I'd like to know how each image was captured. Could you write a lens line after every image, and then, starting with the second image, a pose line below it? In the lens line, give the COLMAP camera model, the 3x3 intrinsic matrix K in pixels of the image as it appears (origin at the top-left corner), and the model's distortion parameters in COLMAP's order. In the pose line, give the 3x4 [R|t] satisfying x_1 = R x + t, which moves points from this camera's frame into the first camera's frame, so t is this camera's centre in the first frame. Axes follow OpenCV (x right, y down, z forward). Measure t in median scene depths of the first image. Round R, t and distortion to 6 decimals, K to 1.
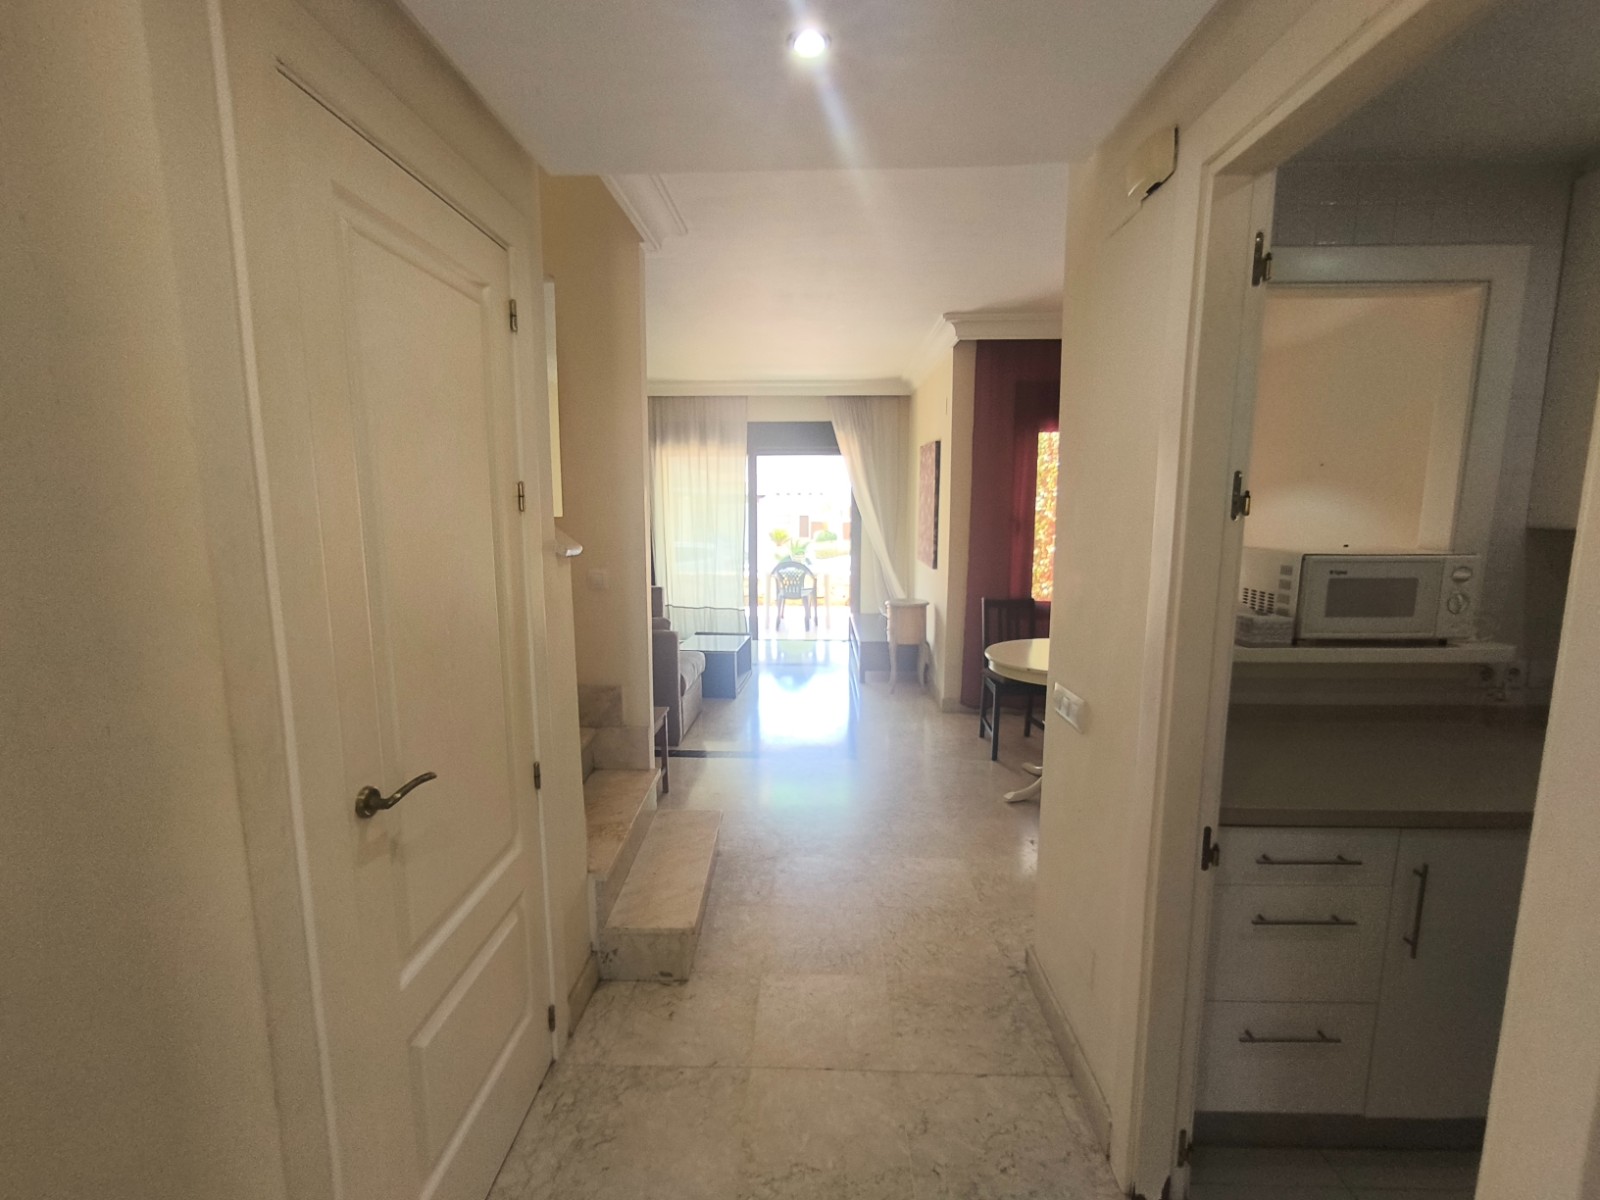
lens RADIAL K [[722.0, 0, 802.9], [0, 722.0, 616.4], [0, 0, 1]] dist [-0.049402, 0.028639]
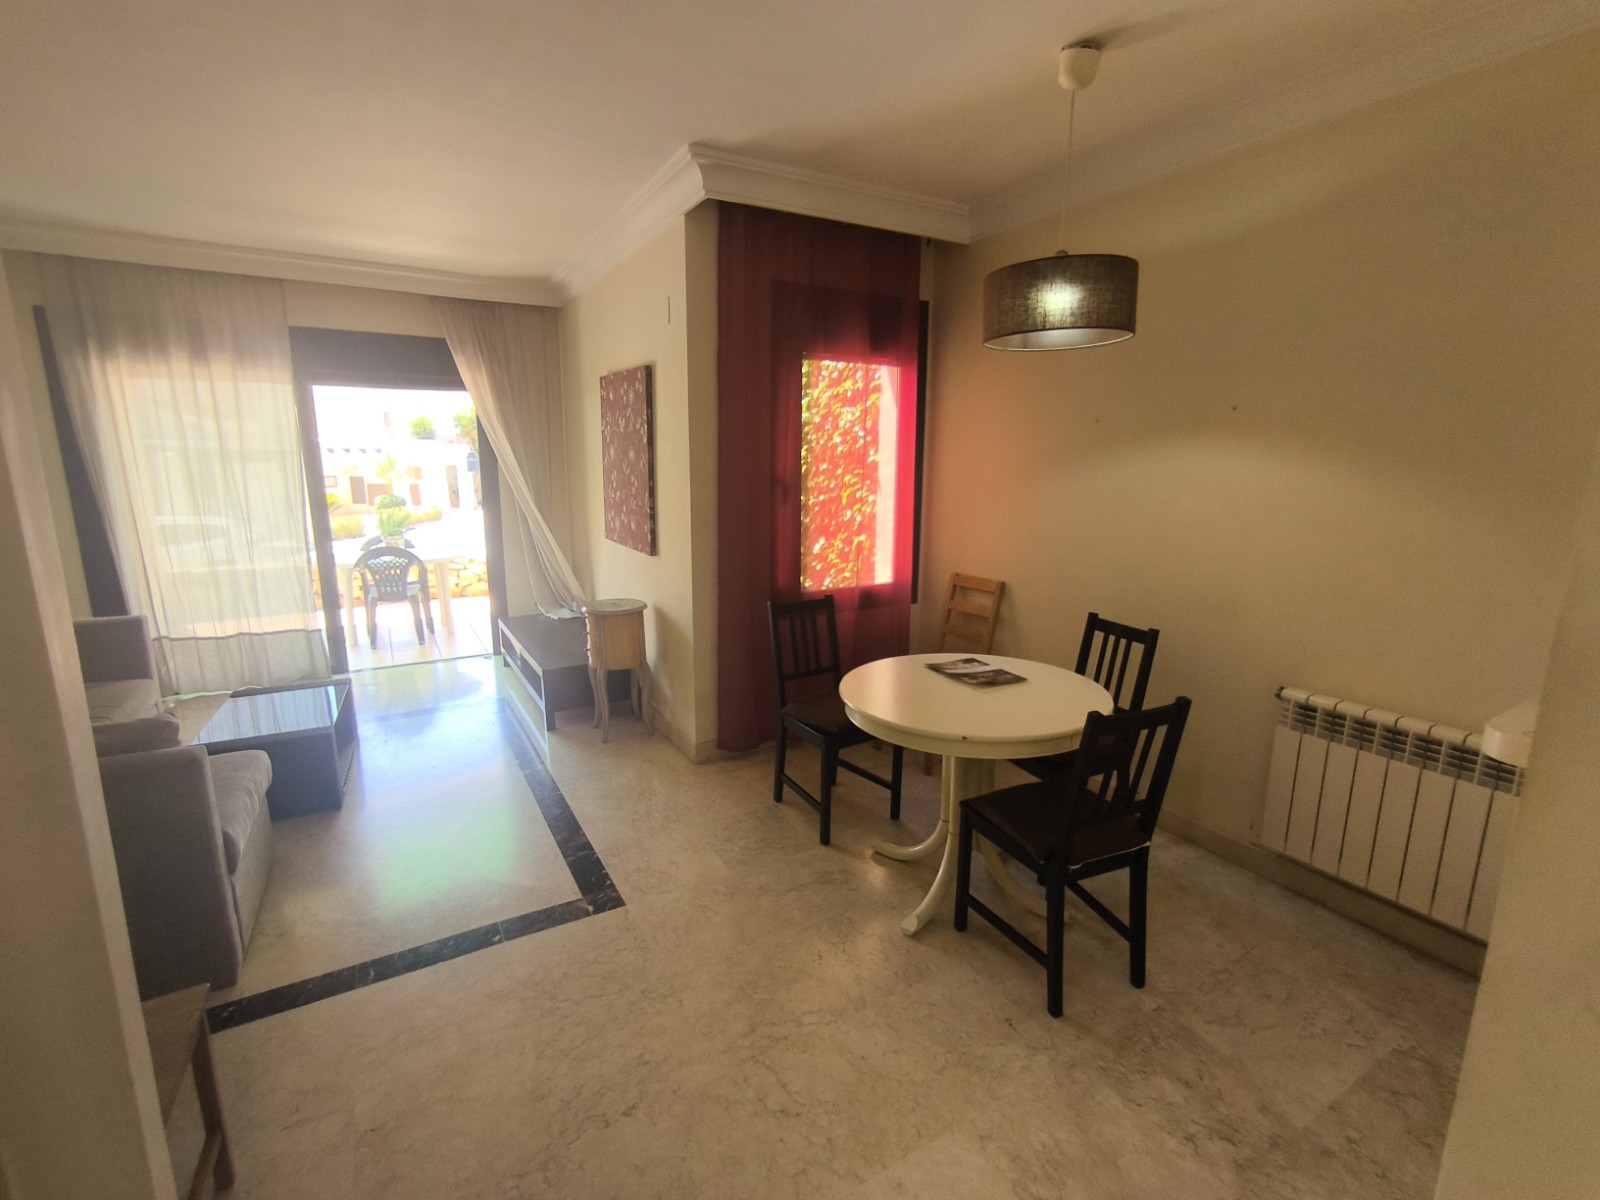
lens RADIAL K [[722.0, 0, 802.9], [0, 722.0, 616.4], [0, 0, 1]] dist [-0.049402, 0.028639]
pose [[0.848101, -0.104799, 0.519367, -0.047139], [0.075697, 0.994154, 0.076992, -0.040294], [-0.524400, -0.025982, 0.851076, 0.268429]]
